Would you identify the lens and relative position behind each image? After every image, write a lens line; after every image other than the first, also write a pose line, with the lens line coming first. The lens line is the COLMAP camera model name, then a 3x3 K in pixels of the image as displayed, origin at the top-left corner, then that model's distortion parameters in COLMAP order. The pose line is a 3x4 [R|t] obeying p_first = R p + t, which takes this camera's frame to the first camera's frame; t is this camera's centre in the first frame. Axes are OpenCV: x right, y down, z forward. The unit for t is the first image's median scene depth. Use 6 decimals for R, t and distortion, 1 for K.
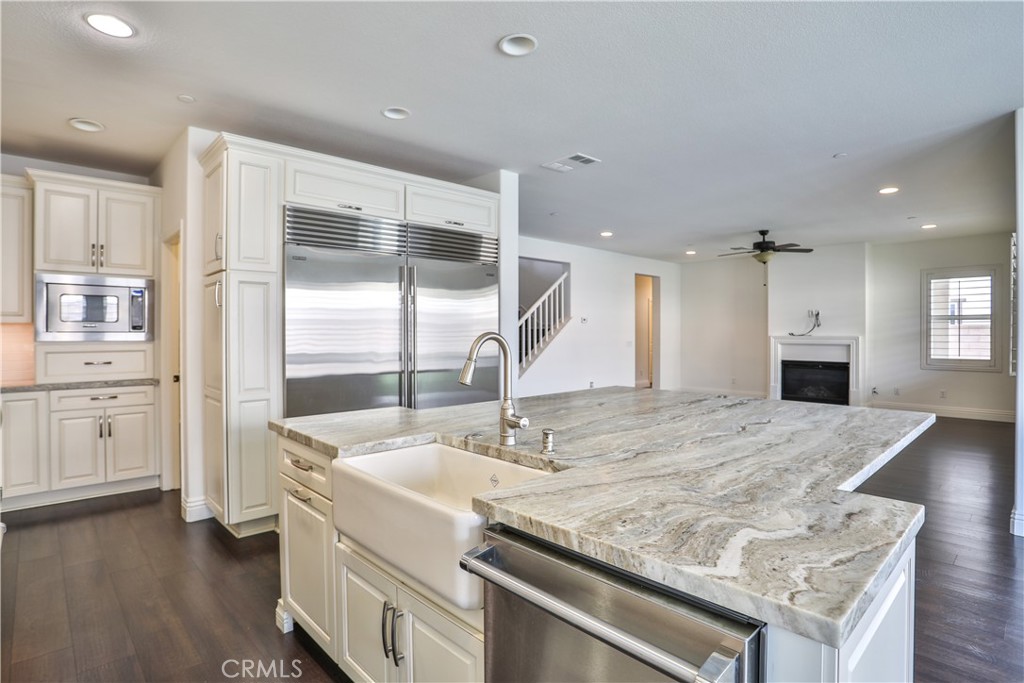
lens RADIAL K [[528.2, 0, 512.2], [0, 528.2, 334.1], [0, 0, 1]] dist [-0.074405, 0.030460]
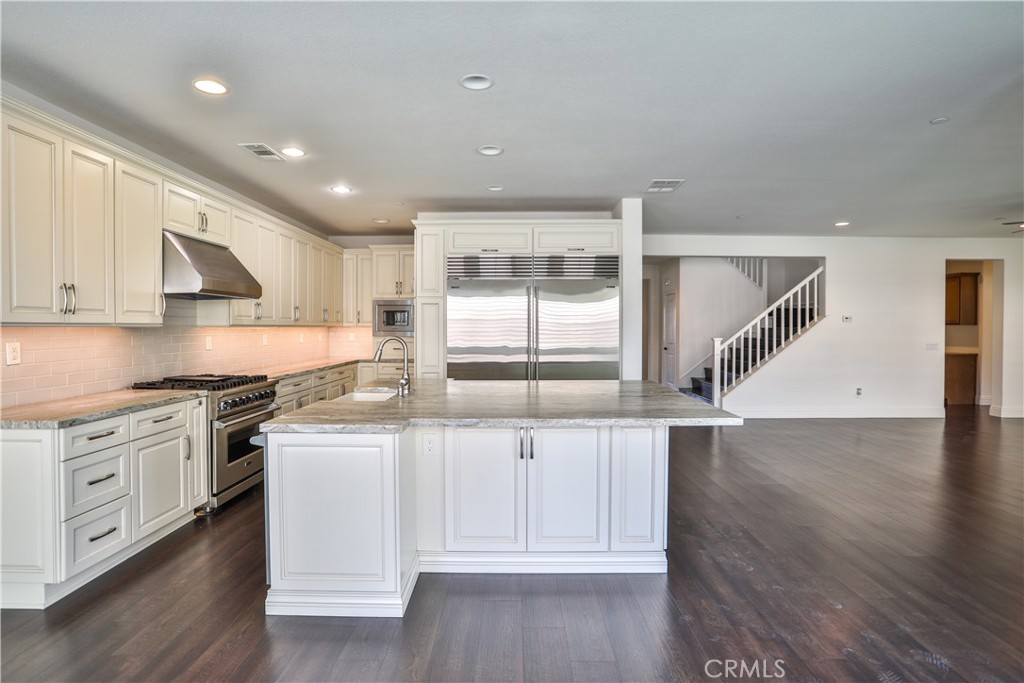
lens RADIAL K [[531.4, 0, 511.9], [0, 531.4, 333.9], [0, 0, 1]] dist [-0.079813, 0.040677]
pose [[0.721224, 0.009645, -0.692635, 0.738413], [-0.004381, 0.999947, 0.009362, -0.013745], [0.692688, -0.003718, 0.721227, -0.060705]]
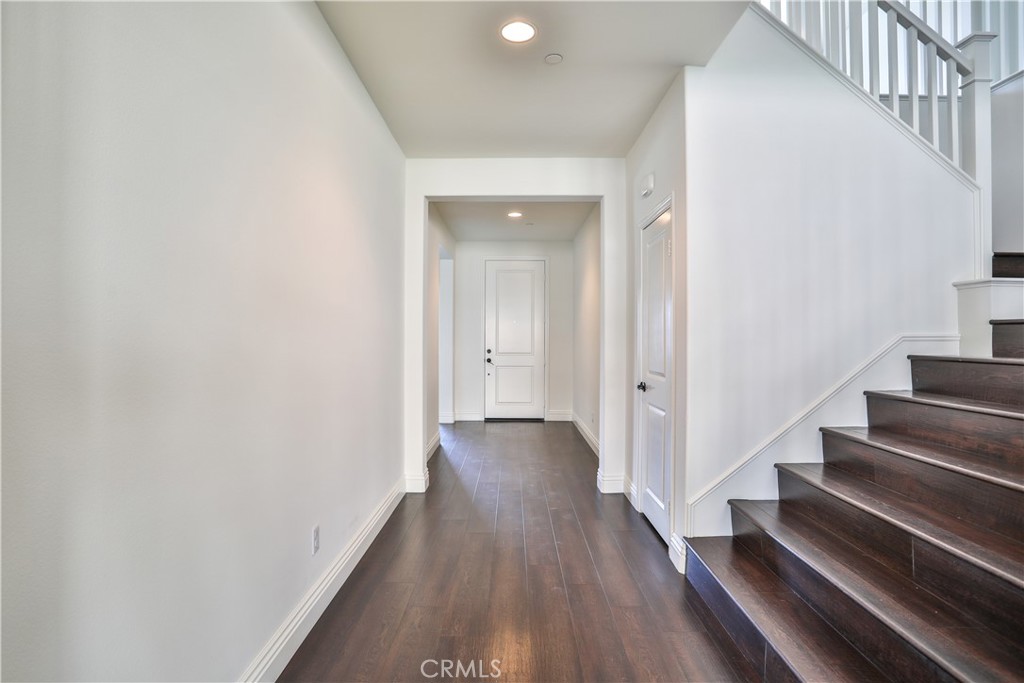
lens RADIAL K [[528.2, 0, 512.2], [0, 528.2, 334.1], [0, 0, 1]] dist [-0.074405, 0.030460]
pose [[0.723754, -0.001275, -0.690057, -0.120951], [-0.007413, 0.999926, -0.009622, 0.003943], [0.690018, 0.012079, 0.723691, 1.656963]]
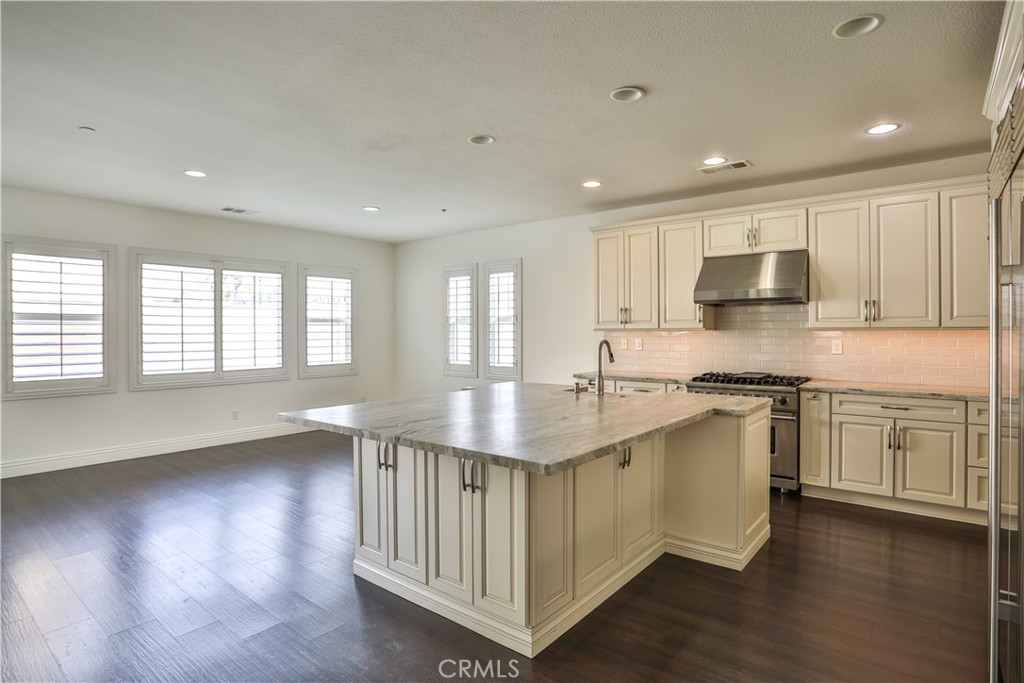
lens RADIAL K [[531.4, 0, 511.9], [0, 531.4, 333.9], [0, 0, 1]] dist [-0.079813, 0.040677]
pose [[-0.990839, 0.004827, -0.134959, 0.274768], [0.003588, 0.999949, 0.009425, -0.020472], [0.134998, 0.008854, -0.990806, 1.351897]]
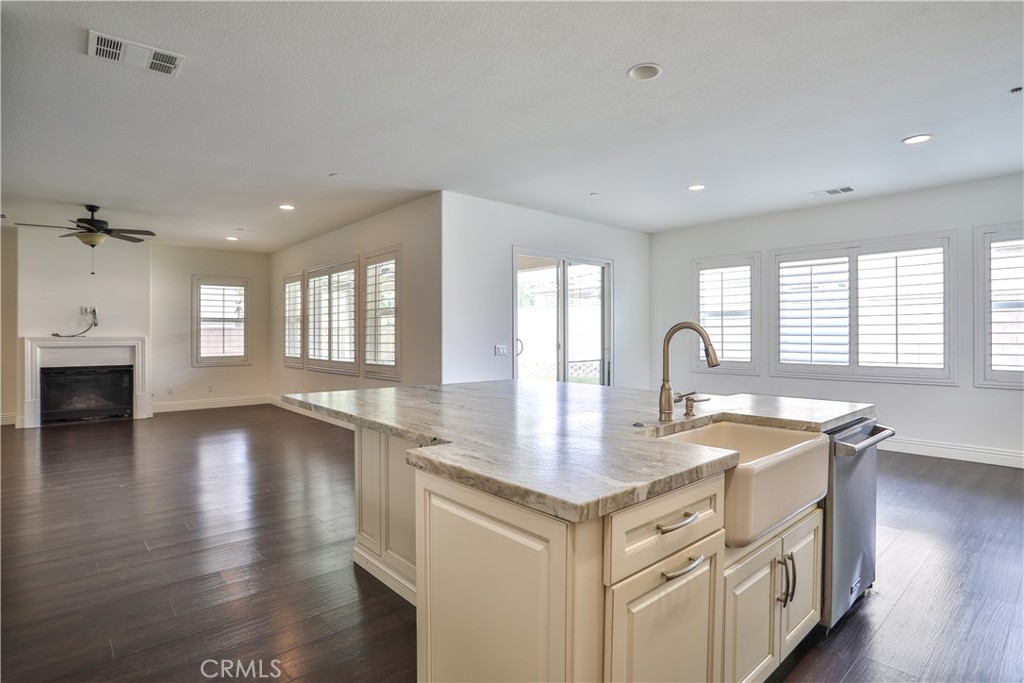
lens RADIAL K [[528.2, 0, 512.2], [0, 528.2, 334.1], [0, 0, 1]] dist [-0.074405, 0.030460]
pose [[0.030998, 0.001731, 0.999518, -0.518381], [0.006322, 0.999978, -0.001928, 0.010801], [-0.999499, 0.006379, 0.030986, 0.586650]]
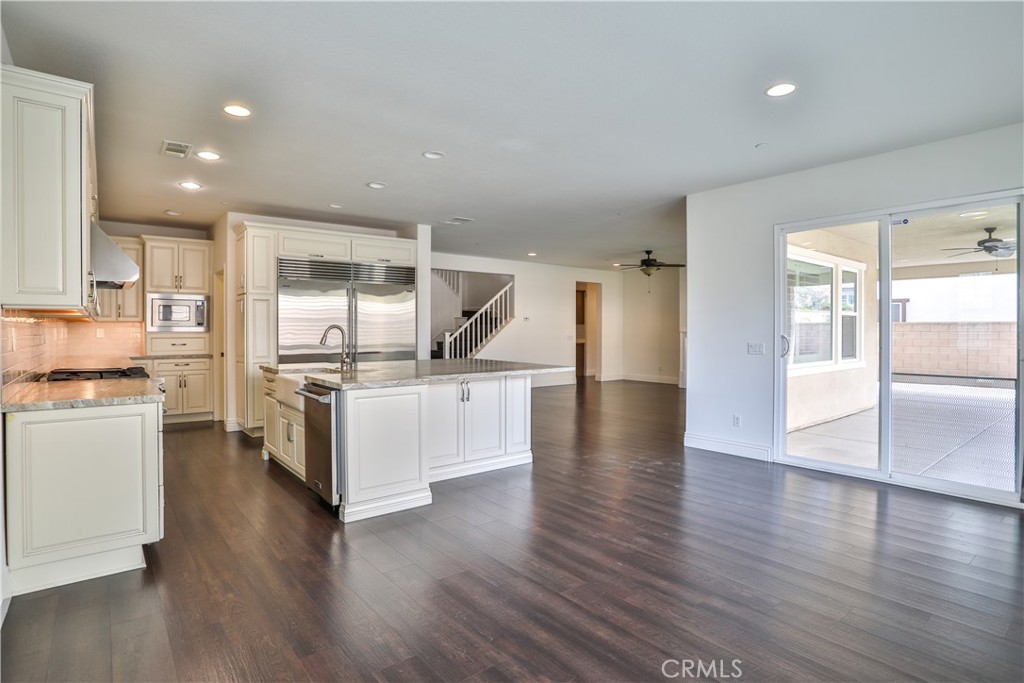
lens RADIAL K [[531.4, 0, 511.9], [0, 531.4, 333.9], [0, 0, 1]] dist [-0.079813, 0.040677]
pose [[0.996877, 0.001662, -0.078958, 0.447304], [-0.001406, 0.999994, 0.003306, 0.013167], [0.078963, -0.003185, 0.996872, -0.654354]]
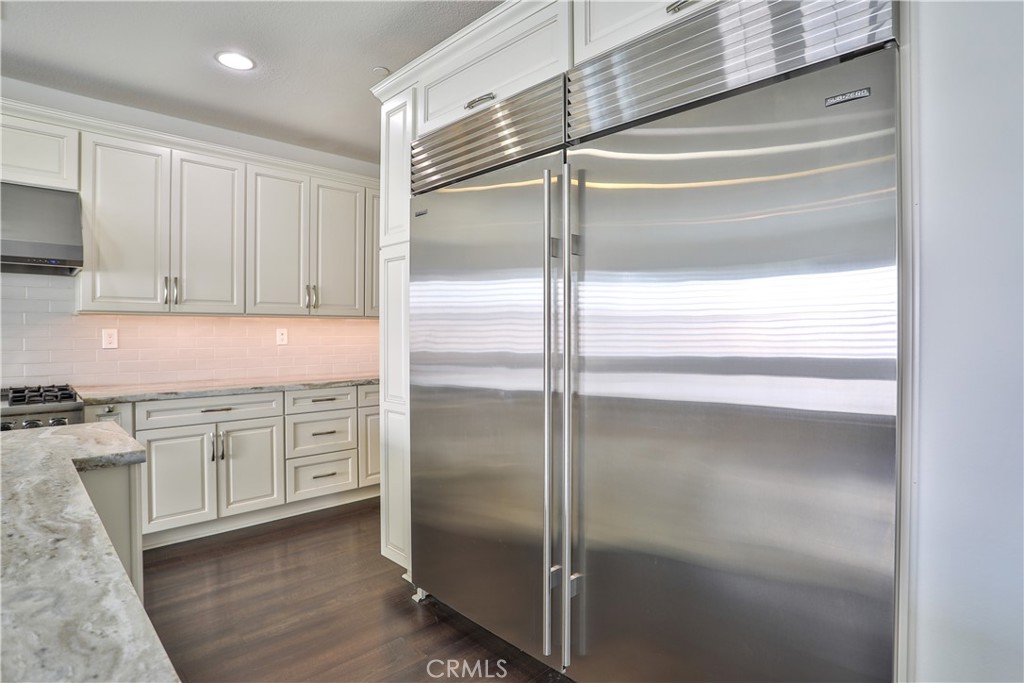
lens RADIAL K [[528.2, 0, 512.2], [0, 528.2, 334.1], [0, 0, 1]] dist [-0.074405, 0.030460]
pose [[0.017069, 0.005859, -0.999837, 0.234522], [-0.003820, 0.999976, 0.005795, 0.006763], [0.999847, 0.003720, 0.017091, 0.943994]]
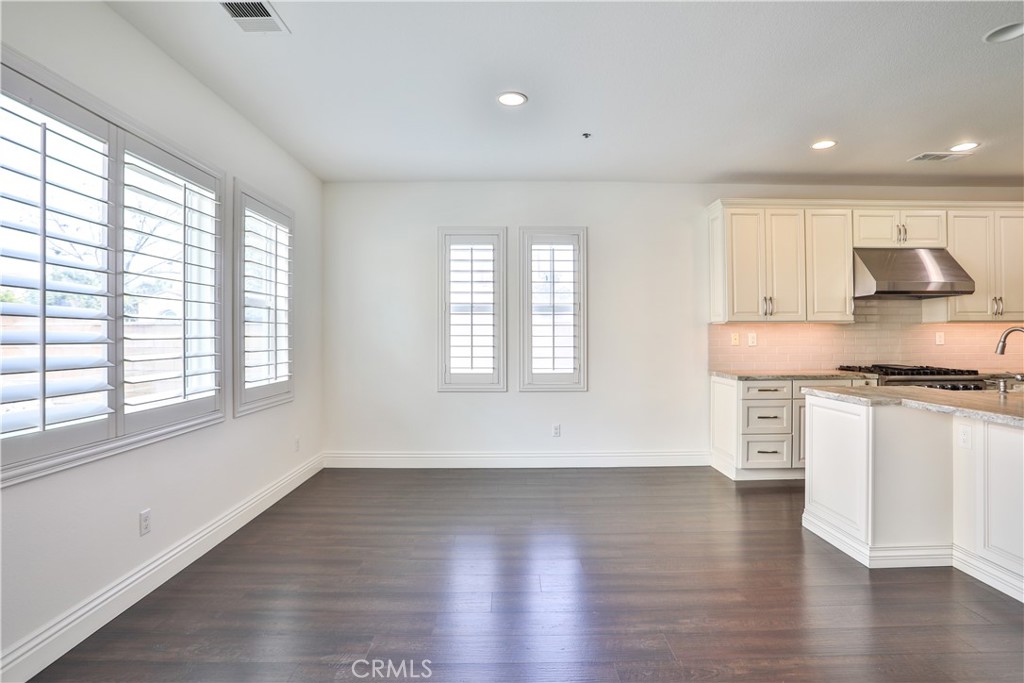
lens RADIAL K [[531.4, 0, 511.9], [0, 531.4, 333.9], [0, 0, 1]] dist [-0.079813, 0.040677]
pose [[-0.681801, 0.000843, -0.731537, 1.060240], [0.001114, 0.999999, 0.000114, 0.008808], [0.731537, -0.000738, -0.681801, 0.407100]]
